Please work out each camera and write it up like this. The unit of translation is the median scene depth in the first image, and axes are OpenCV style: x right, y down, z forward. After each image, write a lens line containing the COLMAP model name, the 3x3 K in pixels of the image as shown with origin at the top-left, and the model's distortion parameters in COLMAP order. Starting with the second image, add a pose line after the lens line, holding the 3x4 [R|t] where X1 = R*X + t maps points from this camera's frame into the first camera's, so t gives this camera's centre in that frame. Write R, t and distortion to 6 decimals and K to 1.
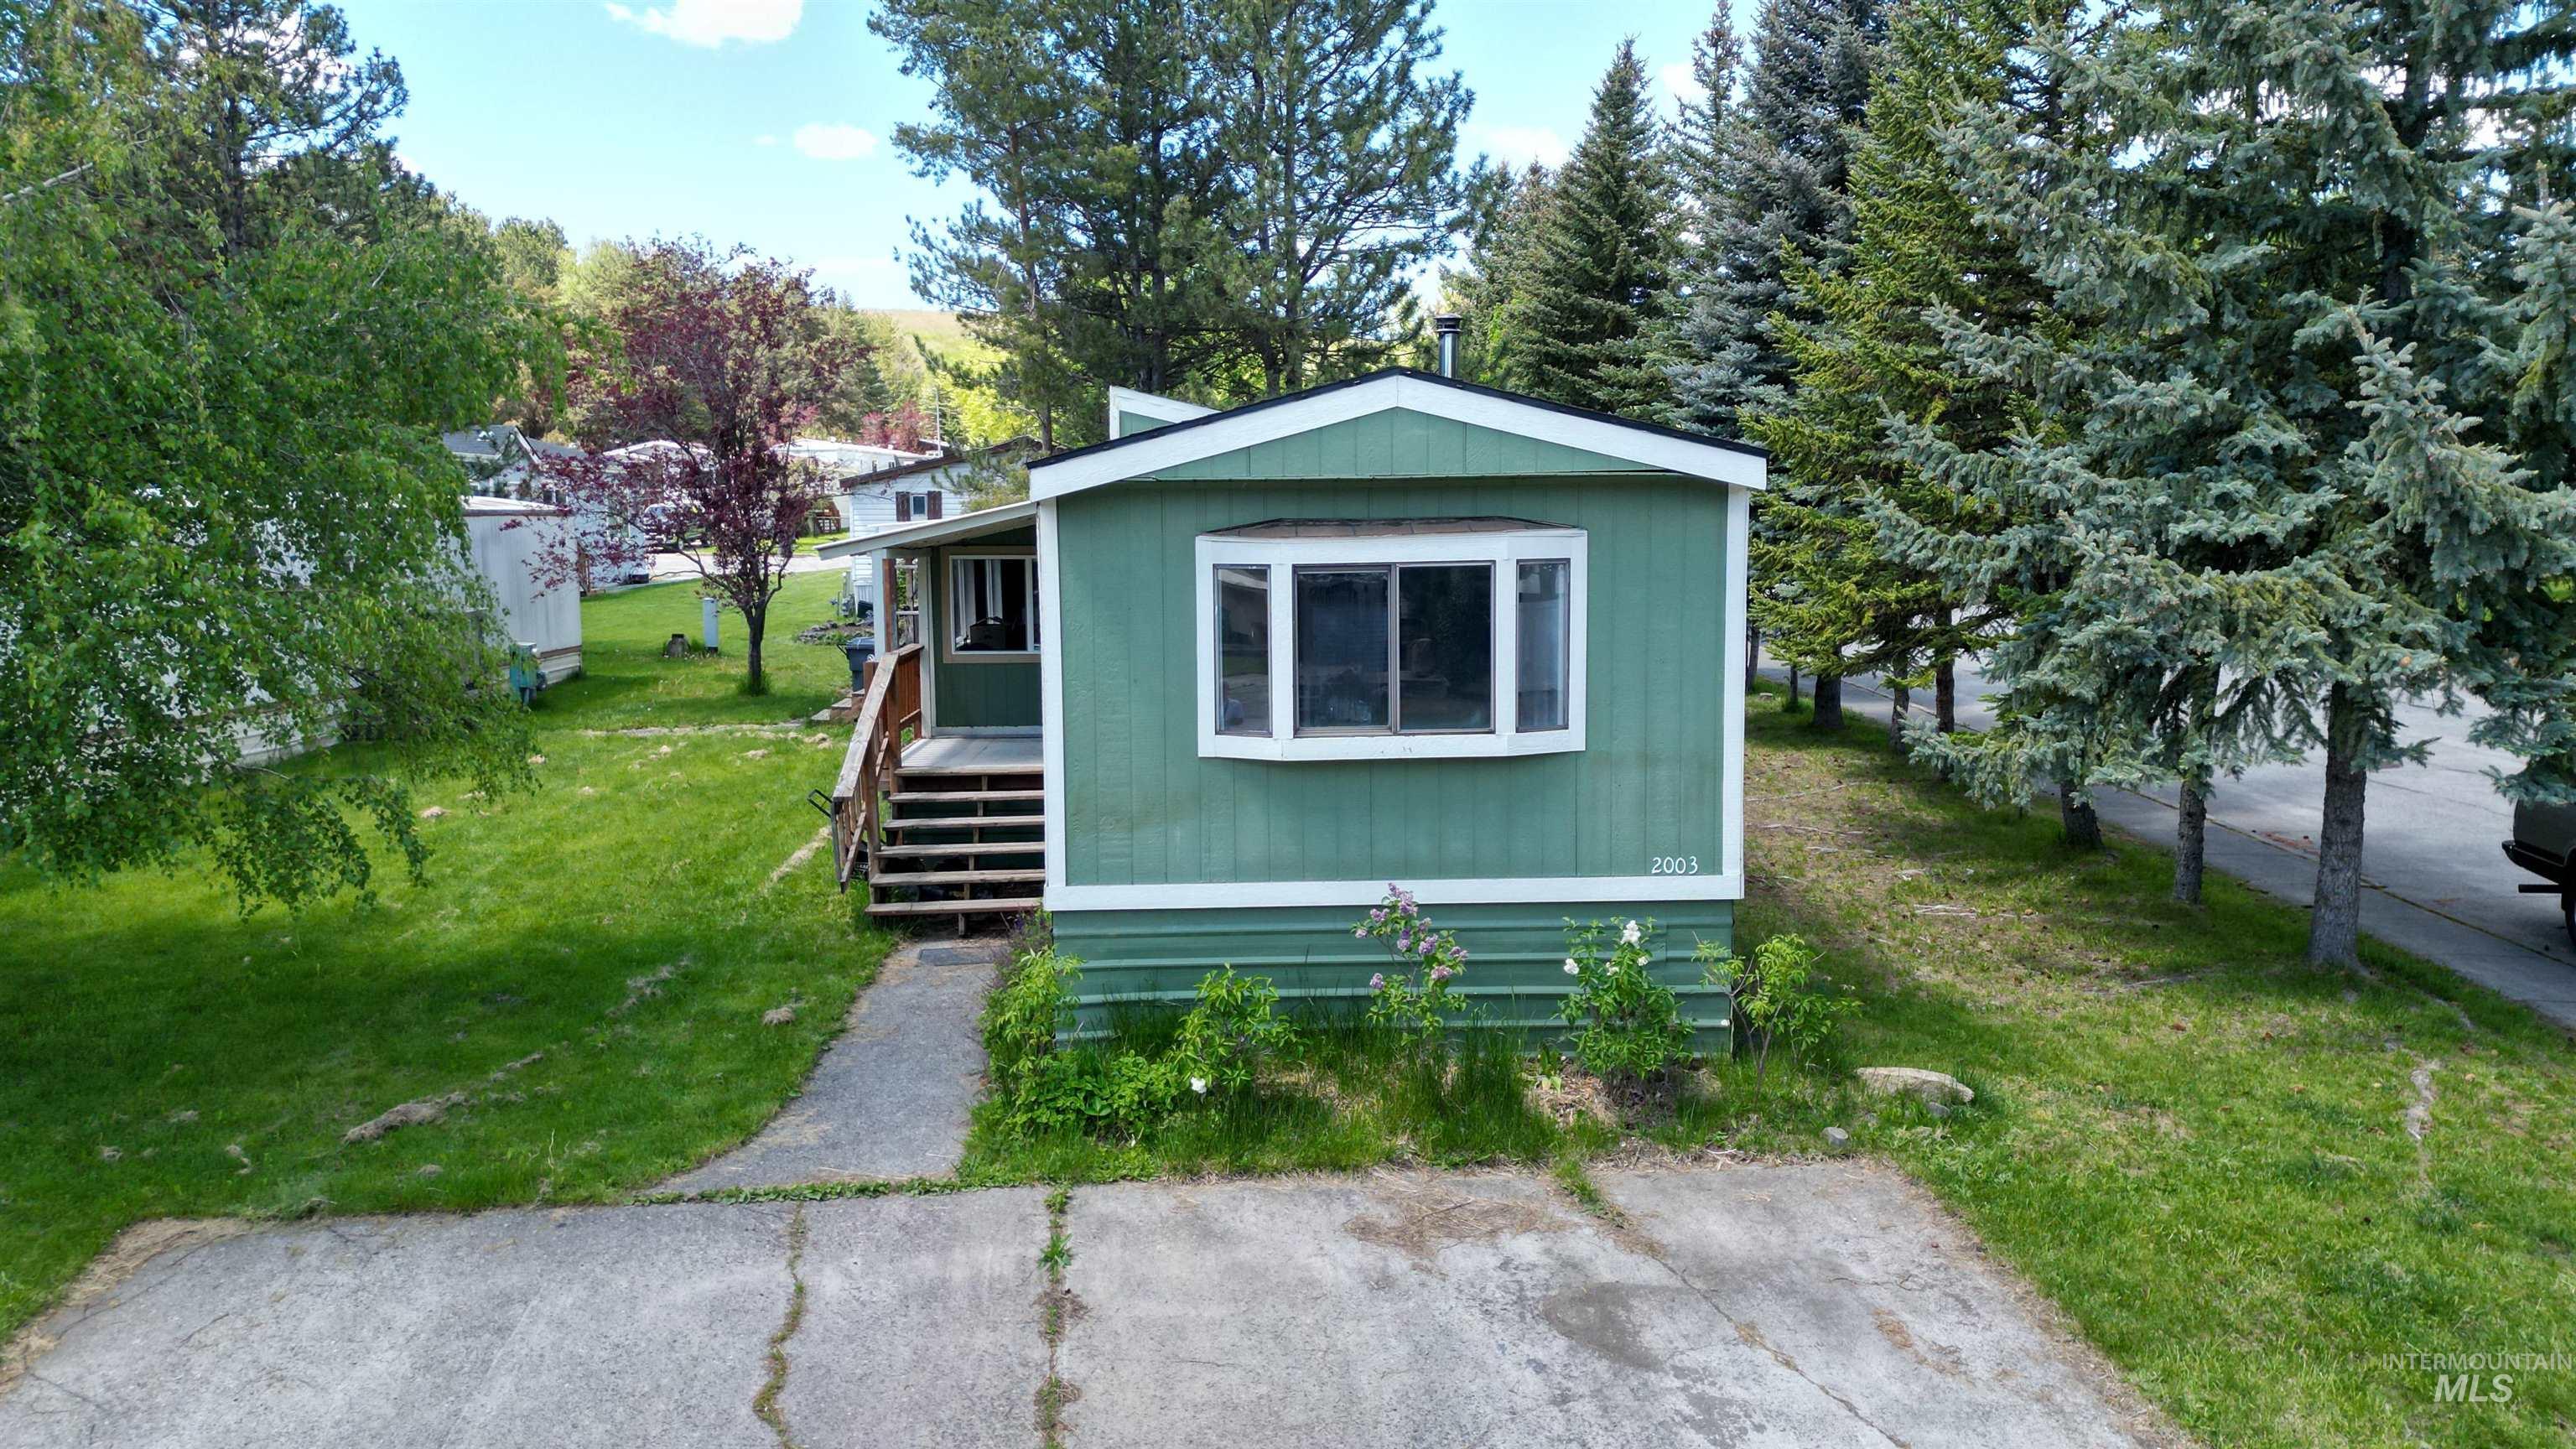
lens RADIAL K [[1796.6, 0, 1279.1], [0, 1796.6, 722.5], [0, 0, 1]] dist [0.057500, -0.050187]
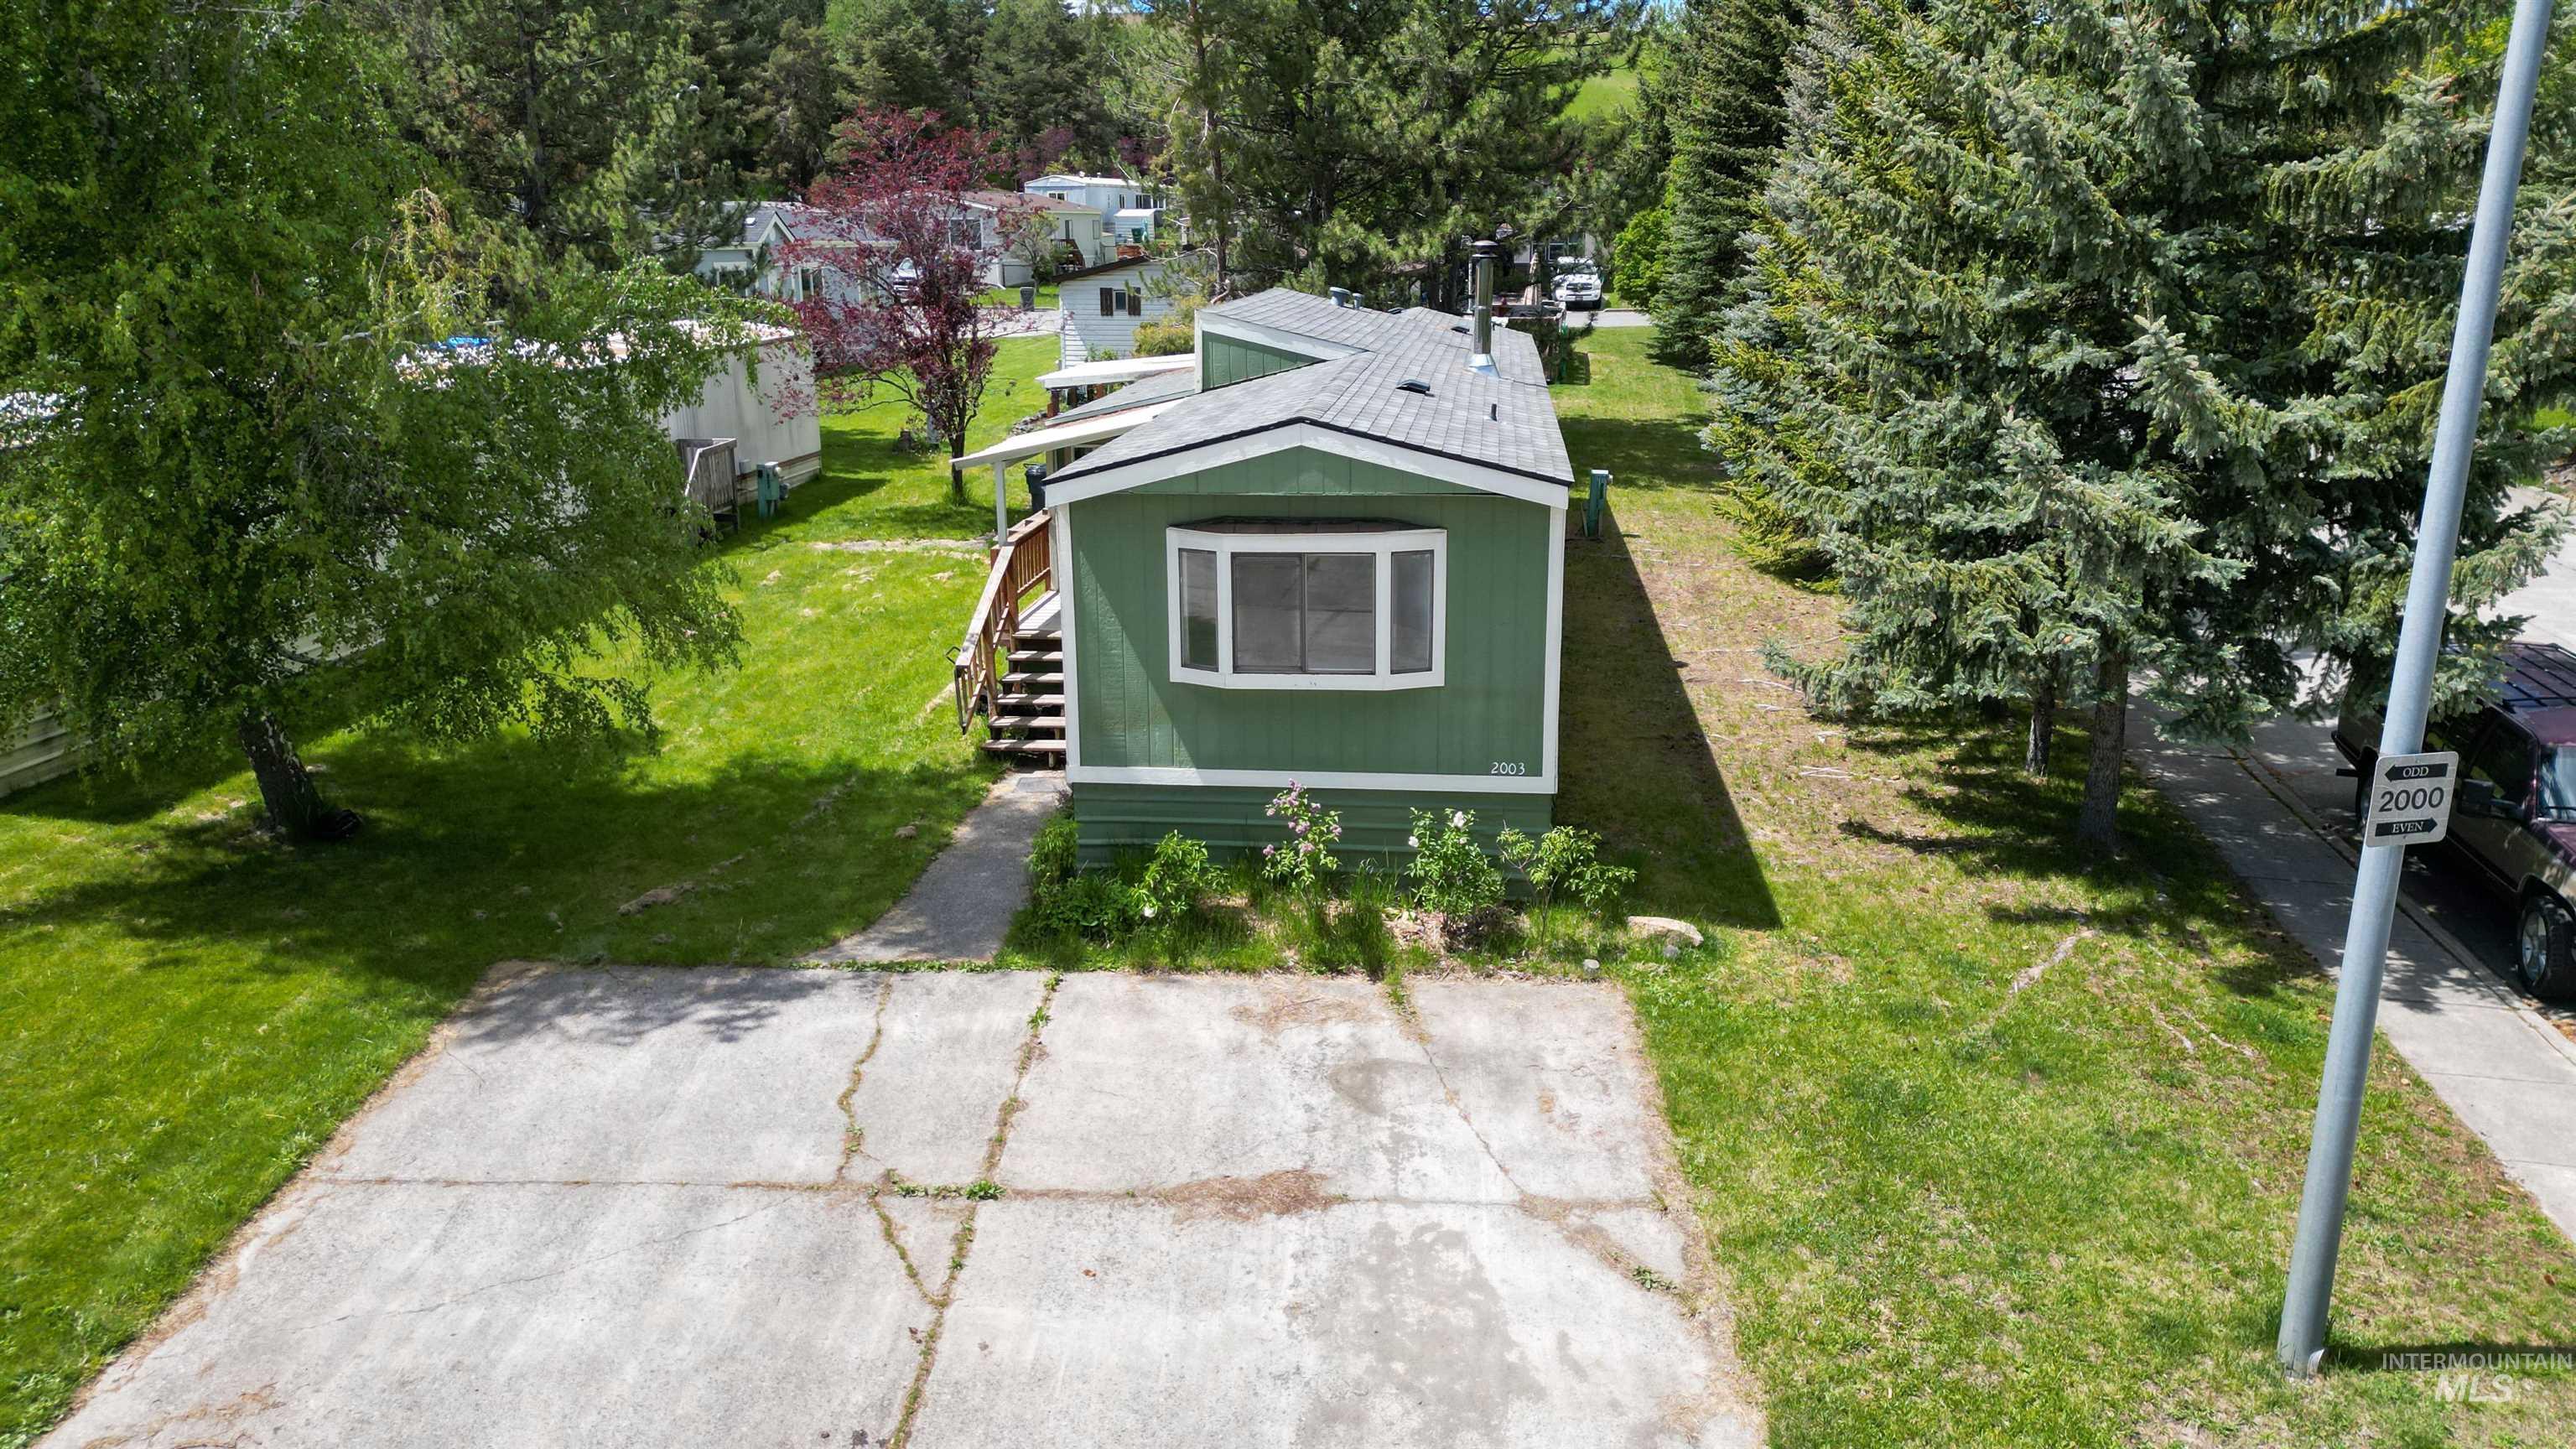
lens RADIAL K [[1796.6, 0, 1295.6], [0, 1796.6, 723.6], [0, 0, 1]] dist [0.057500, -0.050187]
pose [[0.990140, 0.040930, -0.133966, 0.253754], [-0.018952, 0.986708, 0.161394, -0.185555], [0.138792, -0.157264, 0.977755, -0.397703]]
